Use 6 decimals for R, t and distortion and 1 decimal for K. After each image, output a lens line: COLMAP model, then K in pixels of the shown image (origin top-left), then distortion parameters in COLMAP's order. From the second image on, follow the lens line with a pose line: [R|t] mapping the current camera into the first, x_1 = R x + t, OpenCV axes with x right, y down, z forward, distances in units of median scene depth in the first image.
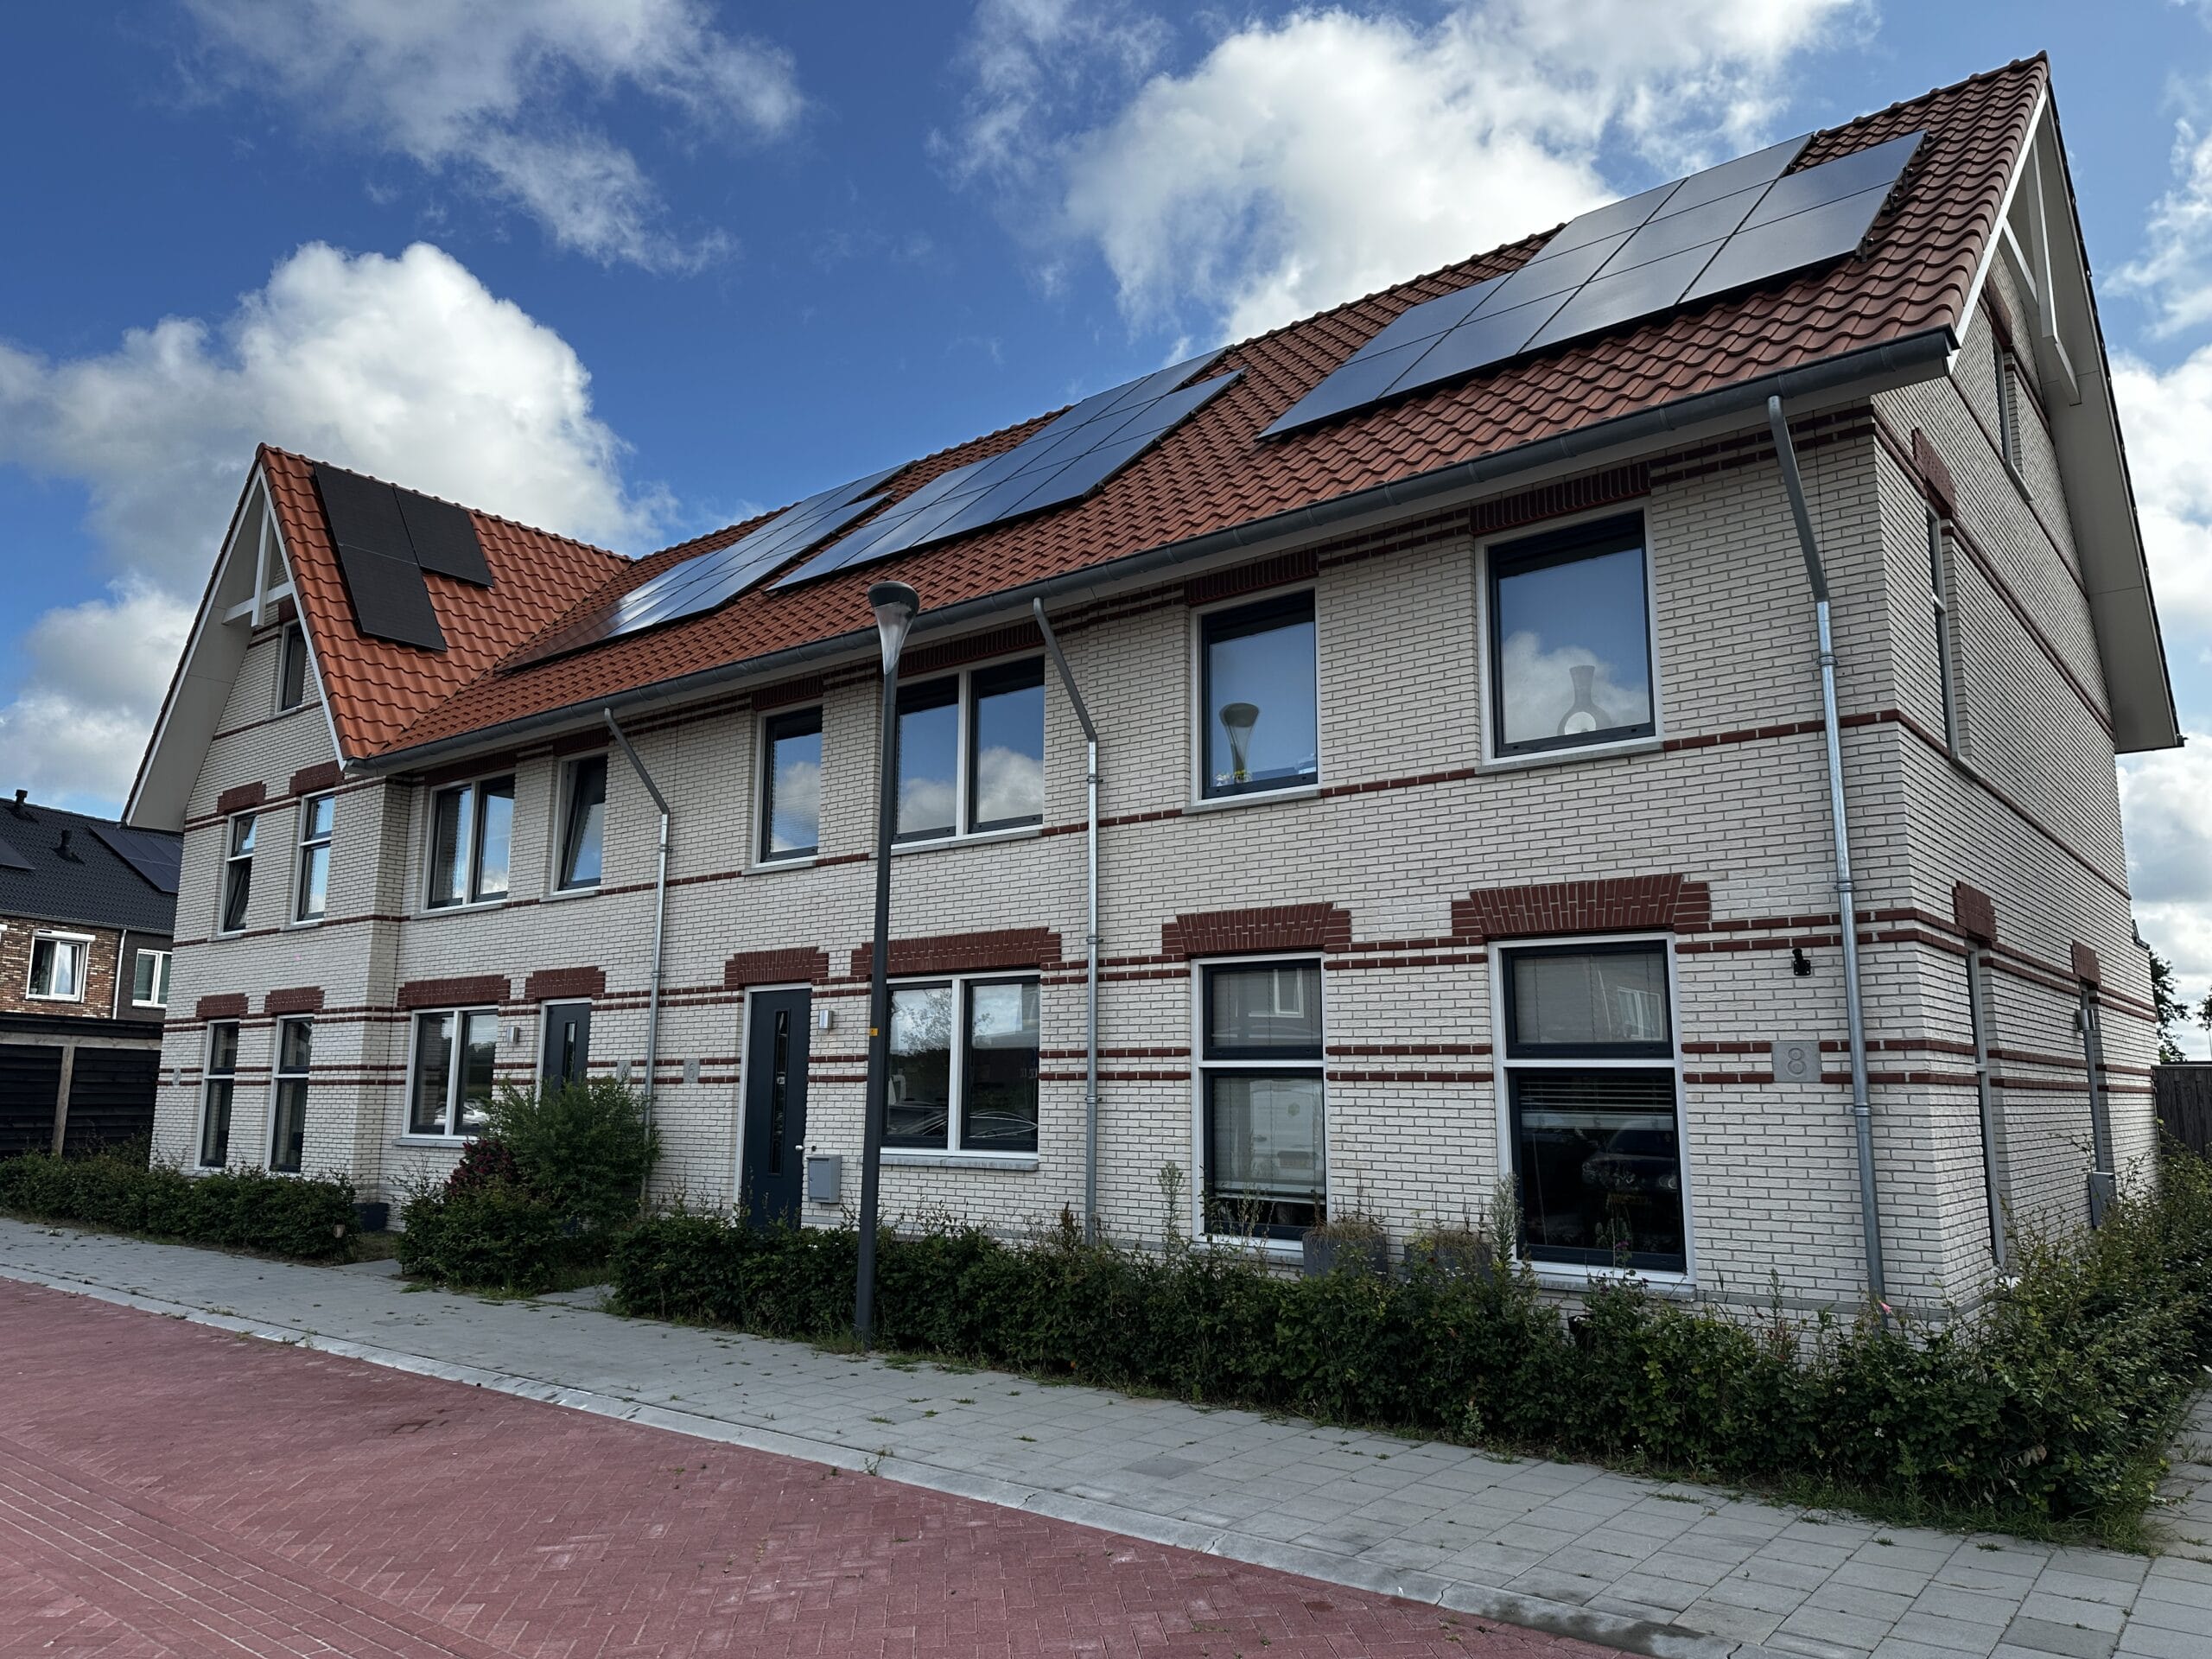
lens RADIAL K [[1615.8, 0, 1128.2], [0, 1615.8, 812.1], [0, 0, 1]] dist [0.085515, -0.086999]
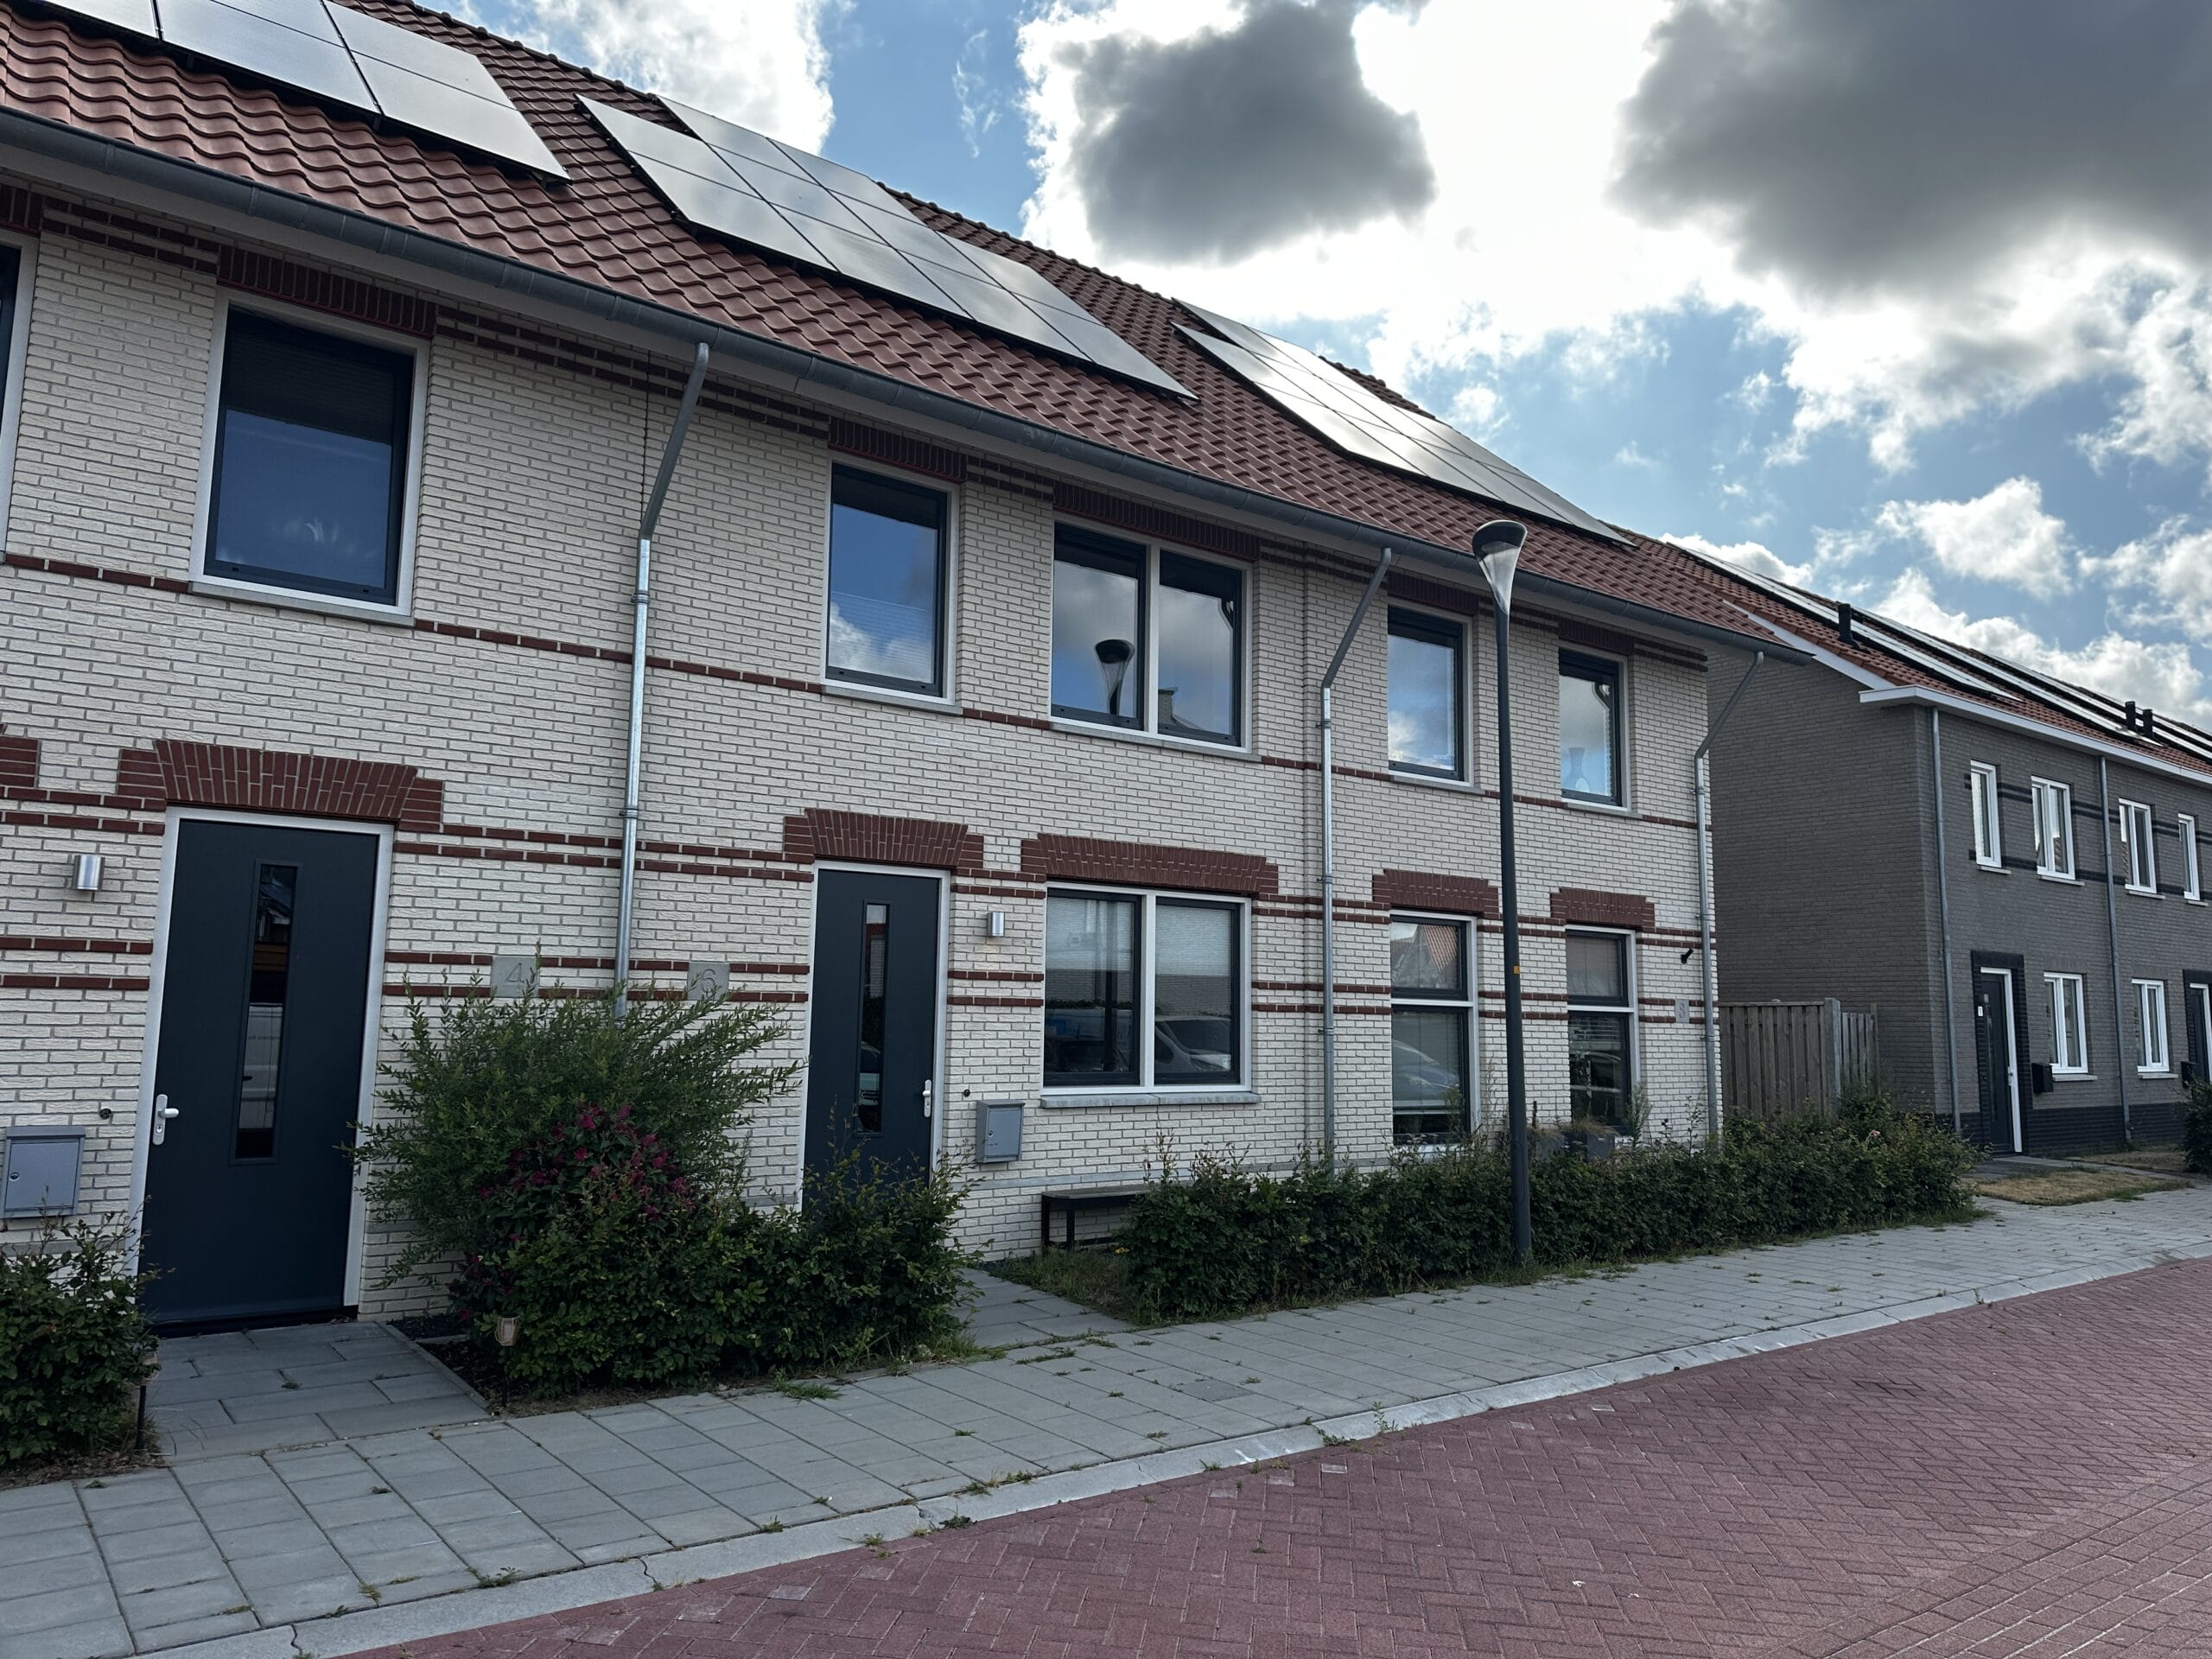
lens RADIAL K [[1615.8, 0, 1061.9], [0, 1615.8, 797.5], [0, 0, 1]] dist [0.085515, -0.086999]
pose [[0.195825, 0.127683, 0.972291, -1.014105], [-0.186193, 0.978293, -0.090971, 0.145369], [-0.962800, -0.163219, 0.215348, 0.892595]]
